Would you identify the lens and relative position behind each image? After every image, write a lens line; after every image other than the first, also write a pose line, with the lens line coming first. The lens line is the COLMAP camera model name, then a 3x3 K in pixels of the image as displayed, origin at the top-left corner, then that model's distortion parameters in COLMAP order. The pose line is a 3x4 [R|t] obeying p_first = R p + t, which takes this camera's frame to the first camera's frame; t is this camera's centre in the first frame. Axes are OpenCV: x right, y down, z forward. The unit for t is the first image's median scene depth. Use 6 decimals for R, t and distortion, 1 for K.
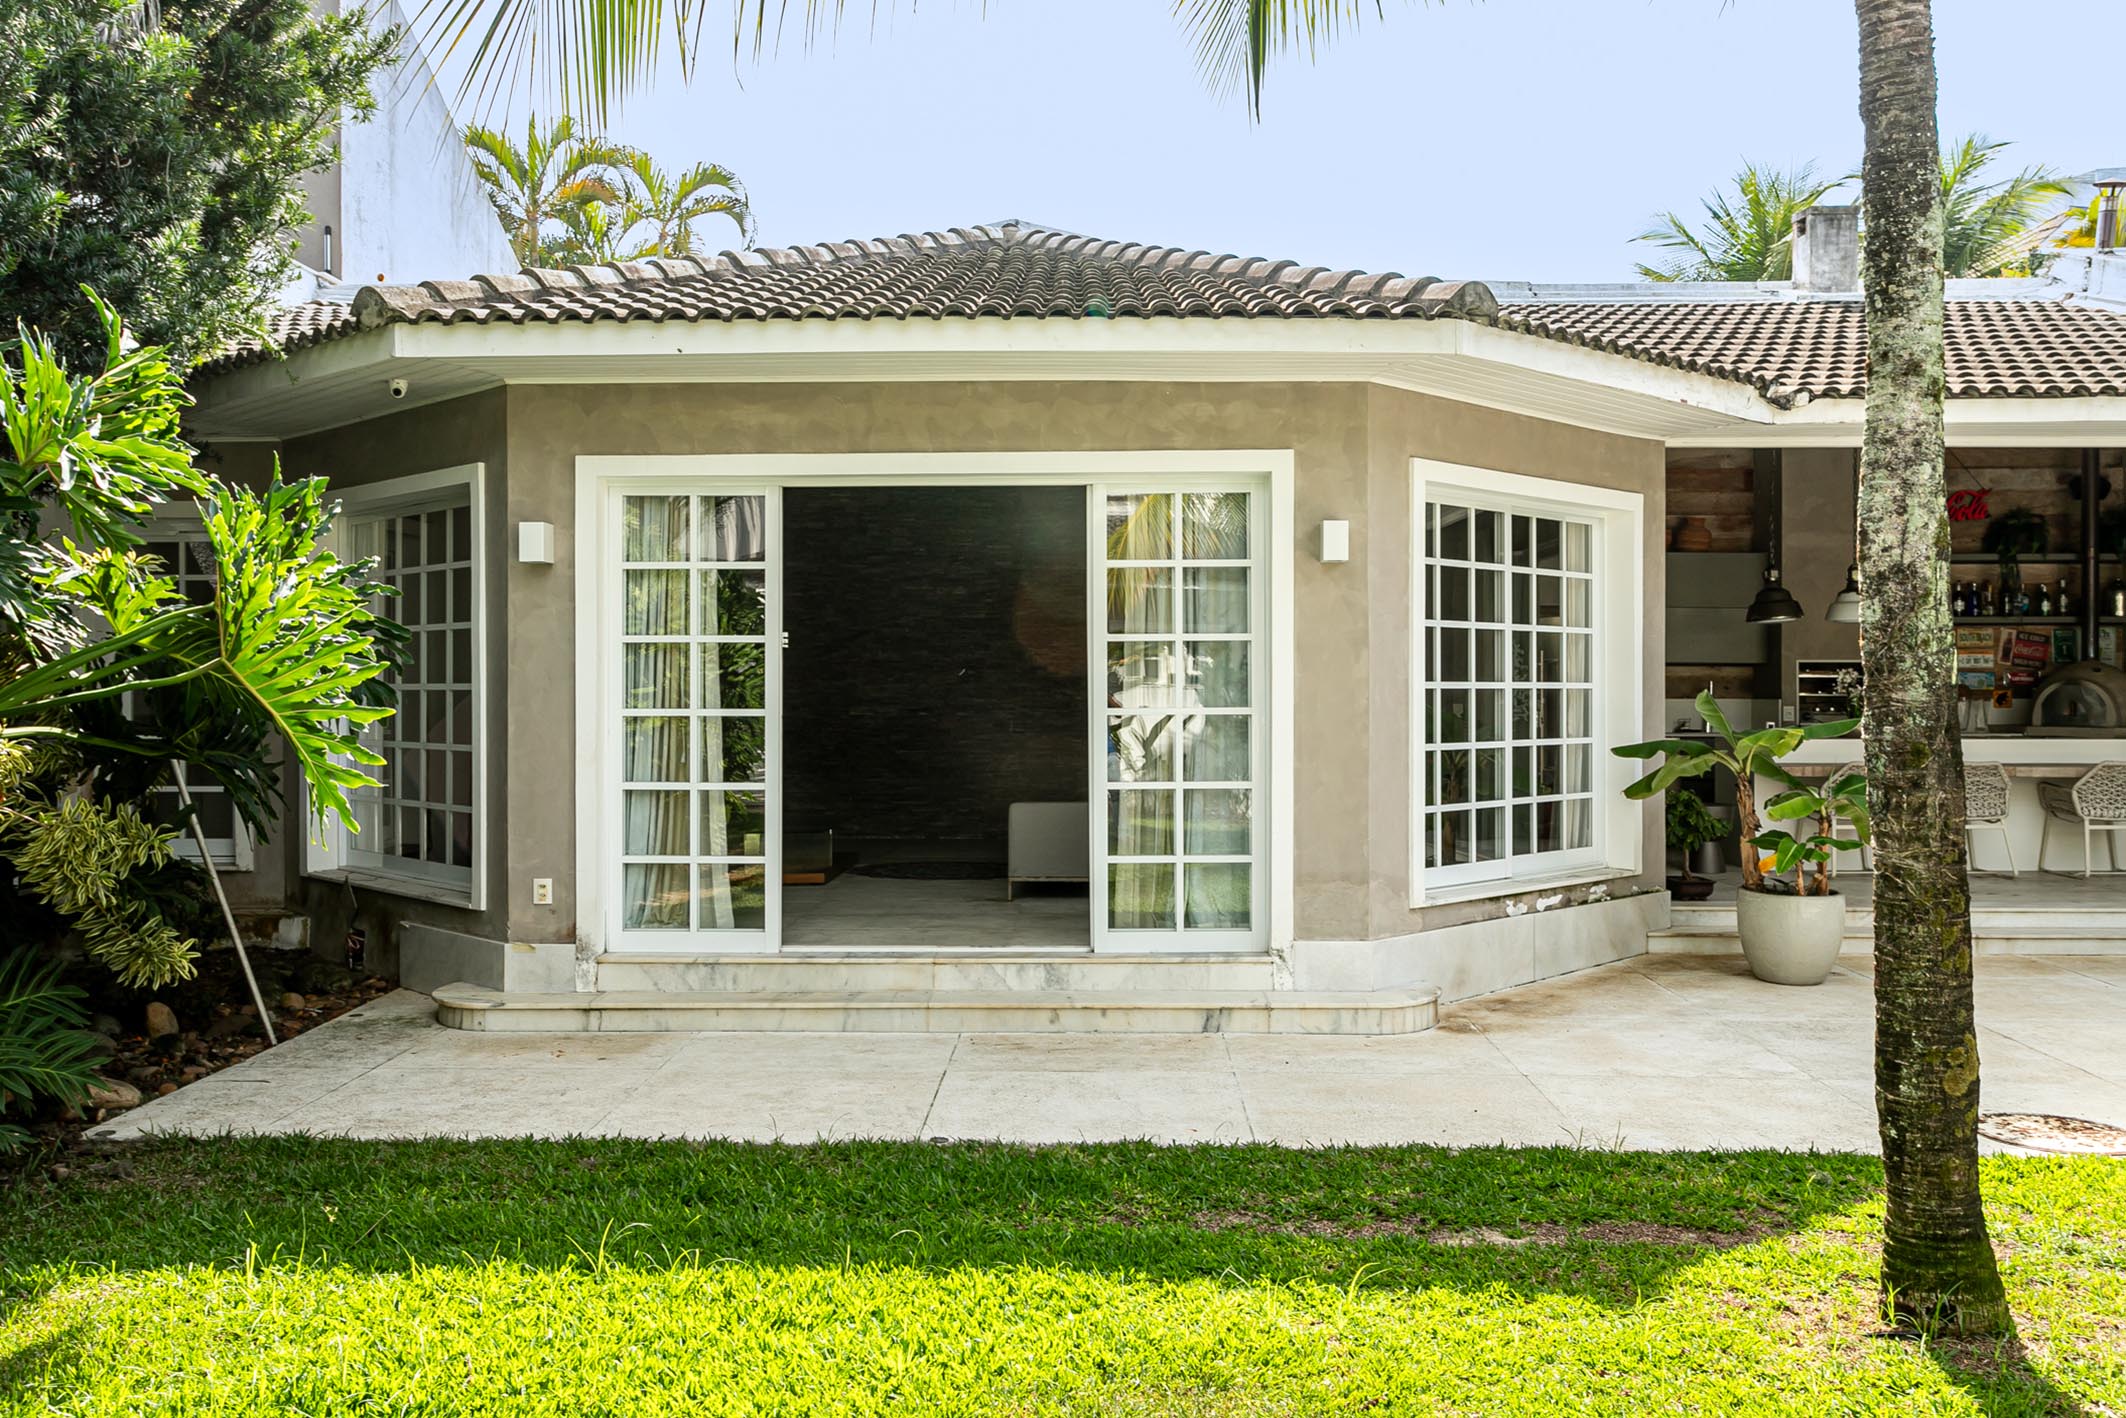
lens RADIAL K [[1785.6, 0, 1062.1], [0, 1785.6, 691.5], [0, 0, 1]] dist [-0.042215, -0.004746]
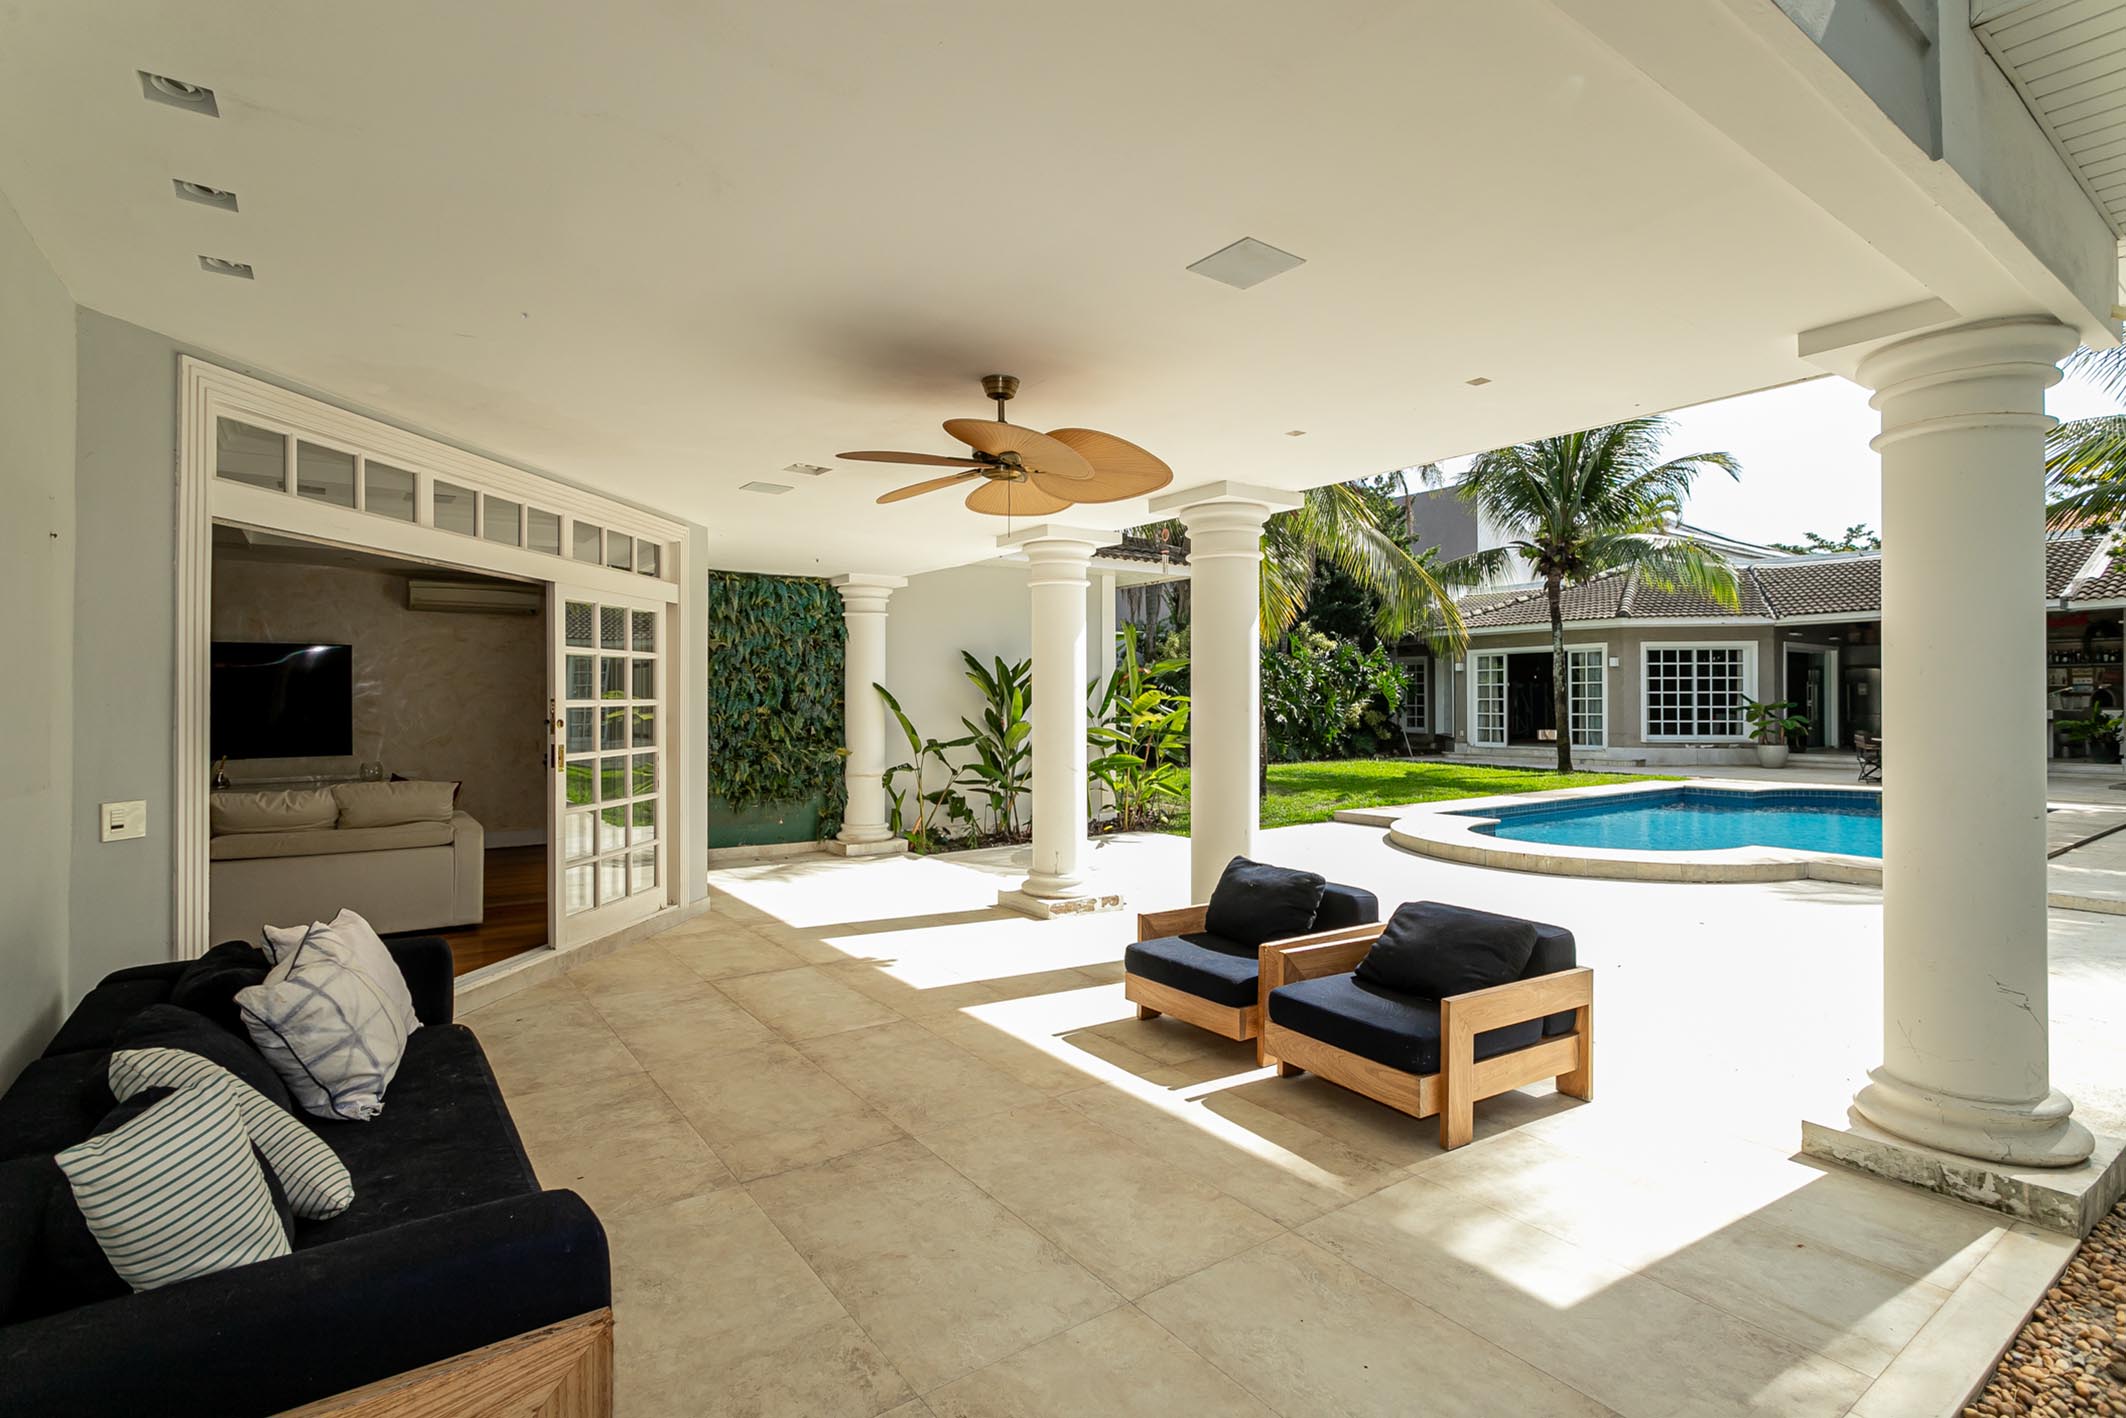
lens RADIAL K [[1016.6, 0, 1067.5], [0, 1016.6, 698.2], [0, 0, 1]] dist [0.008550, -0.001671]
pose [[0.605296, -0.006331, -0.795976, 1.367794], [-0.001134, 0.999960, -0.008816, 0.035277], [0.796000, 0.006239, 0.605265, -1.709282]]
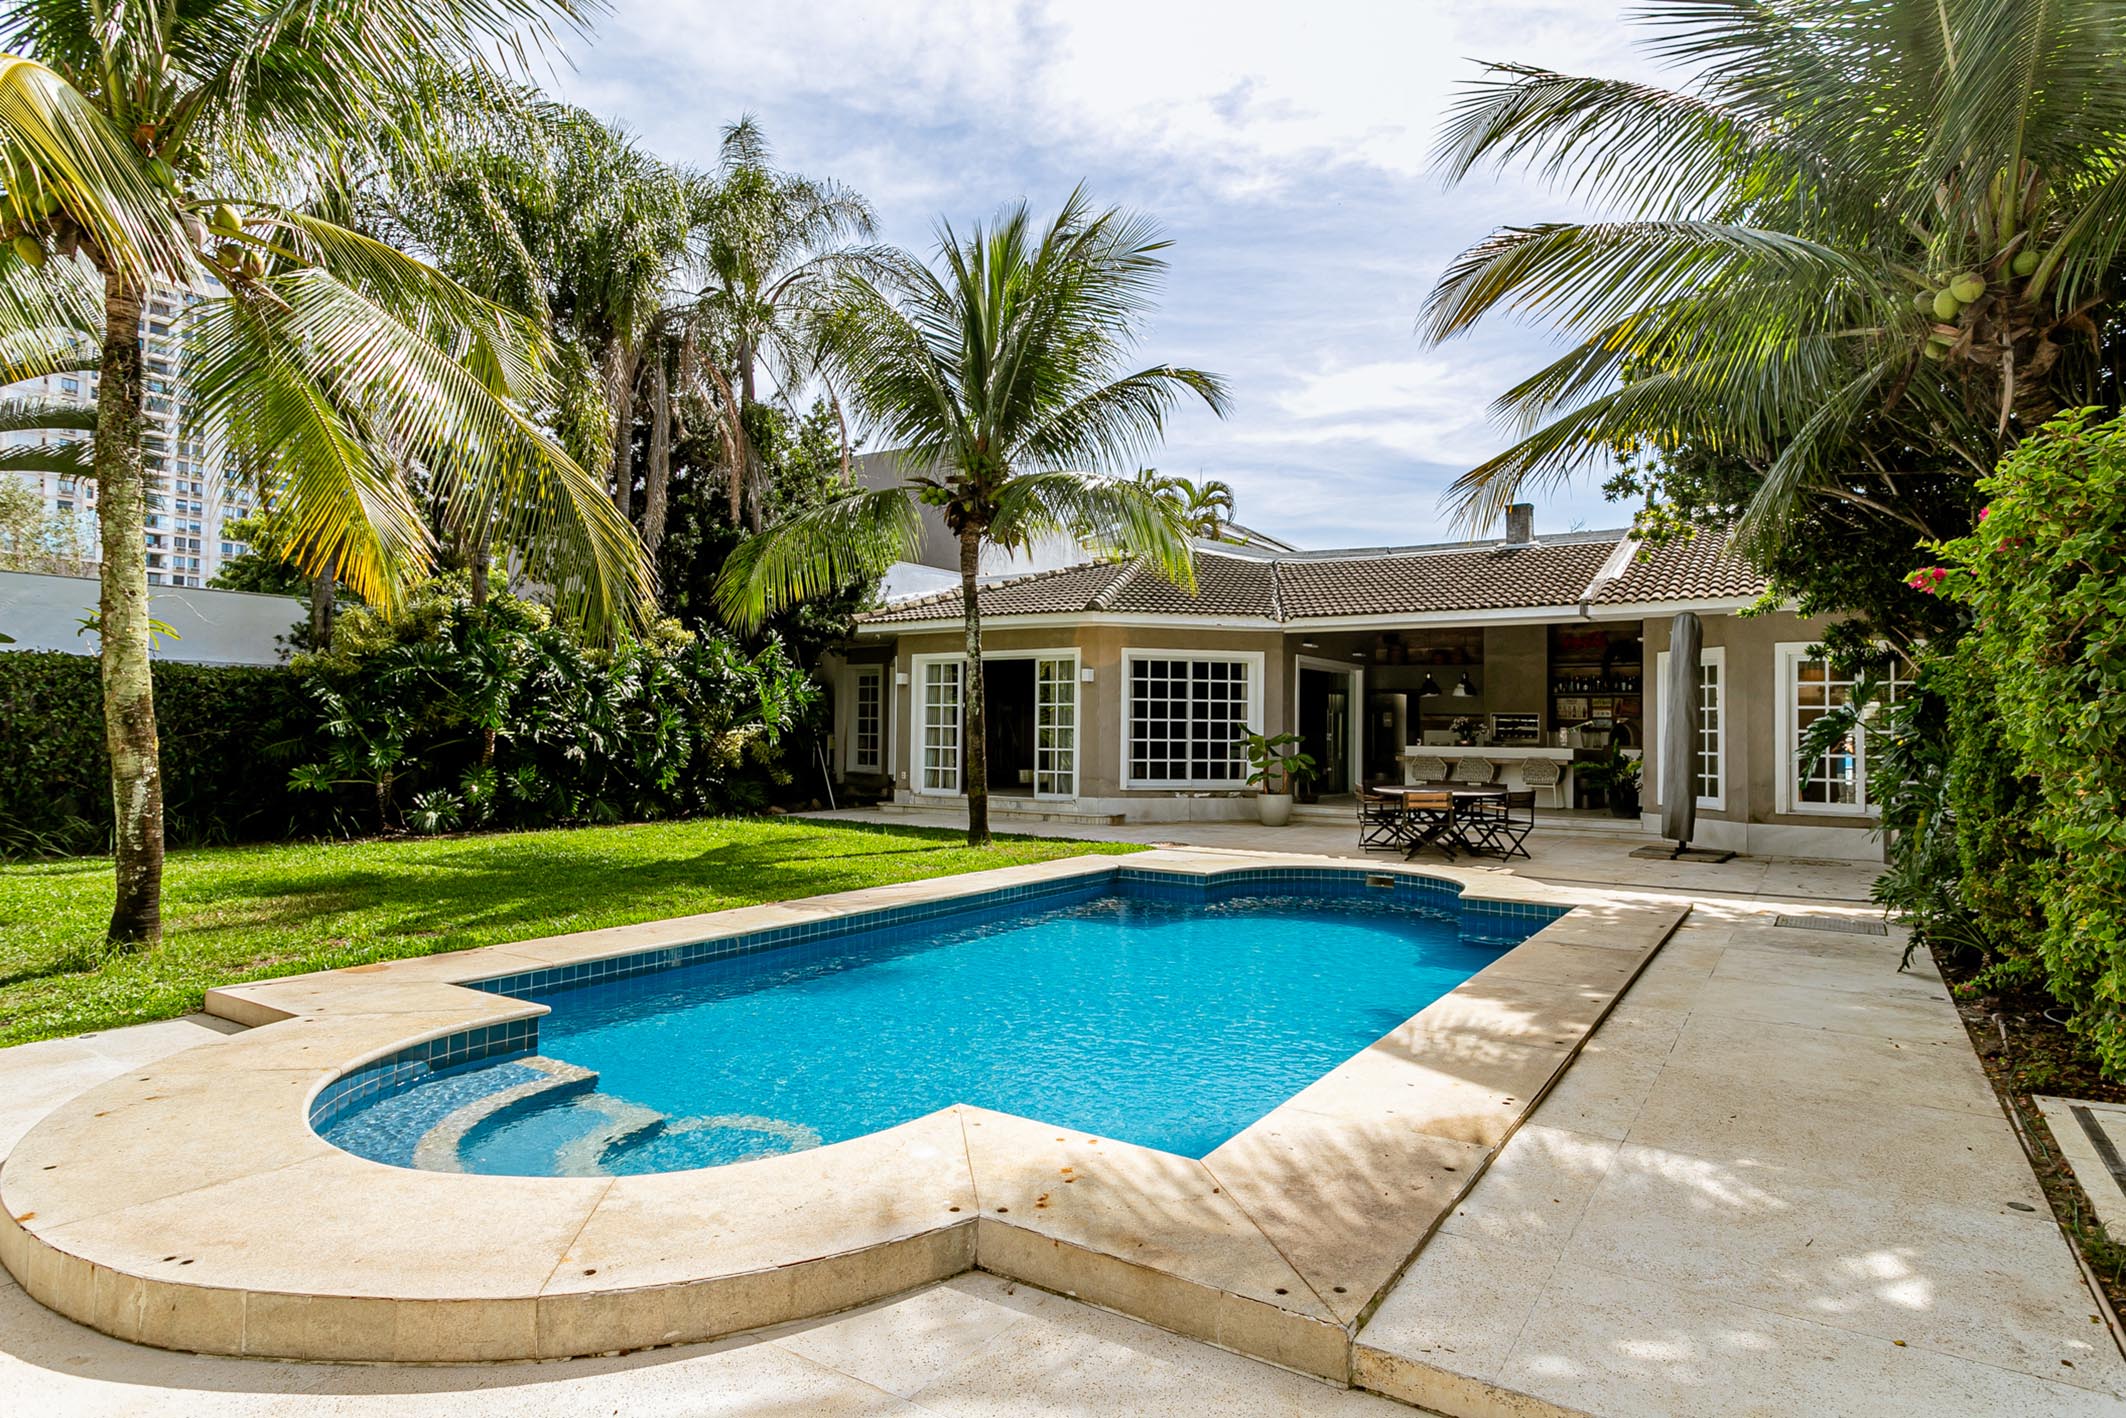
lens RADIAL K [[1170.3, 0, 1076.9], [0, 1170.3, 708.6], [0, 0, 1]] dist [0.001253, 0.002623]
pose [[0.848107, -0.001490, -0.529822, 1.235782], [-0.012956, 0.999639, -0.023550, 0.027623], [0.529666, 0.026838, 0.847782, -0.810230]]
